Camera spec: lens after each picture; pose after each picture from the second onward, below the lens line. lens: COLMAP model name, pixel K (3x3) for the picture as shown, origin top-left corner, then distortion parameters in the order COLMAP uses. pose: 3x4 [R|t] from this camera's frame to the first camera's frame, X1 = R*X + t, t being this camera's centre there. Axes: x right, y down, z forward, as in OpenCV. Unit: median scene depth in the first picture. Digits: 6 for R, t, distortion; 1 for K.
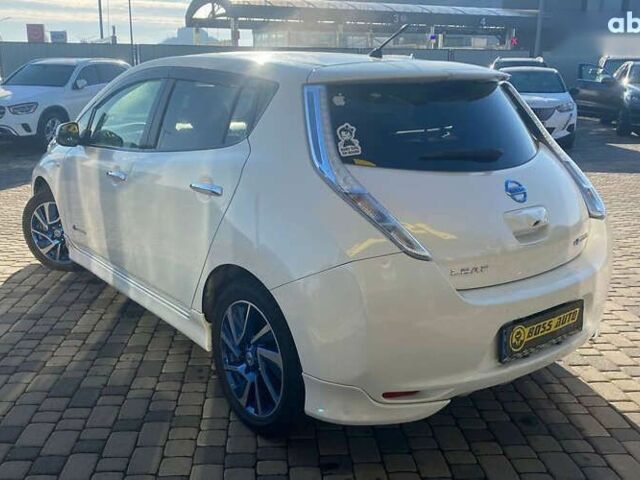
lens RADIAL K [[629.0, 0, 329.7], [0, 629.0, 228.7], [0, 0, 1]] dist [0.011871, 0.014941]
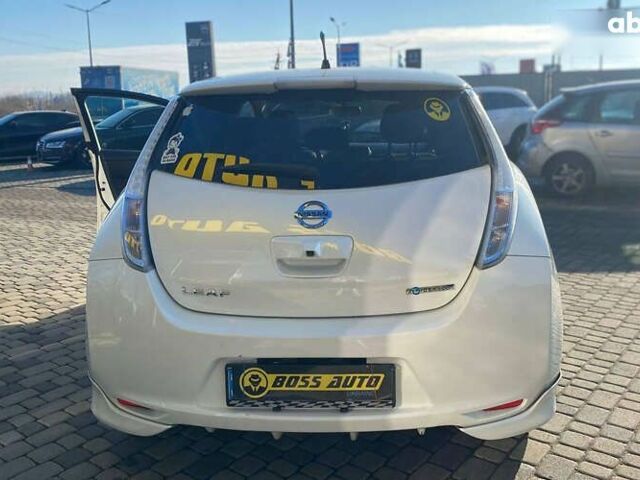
lens RADIAL K [[629.0, 0, 329.7], [0, 629.0, 228.7], [0, 0, 1]] dist [0.011871, 0.014941]
pose [[0.778020, 0.105116, -0.619383, 0.879490], [-0.128110, 0.991732, 0.007386, -0.053102], [0.615039, 0.073603, 0.785054, 0.370929]]
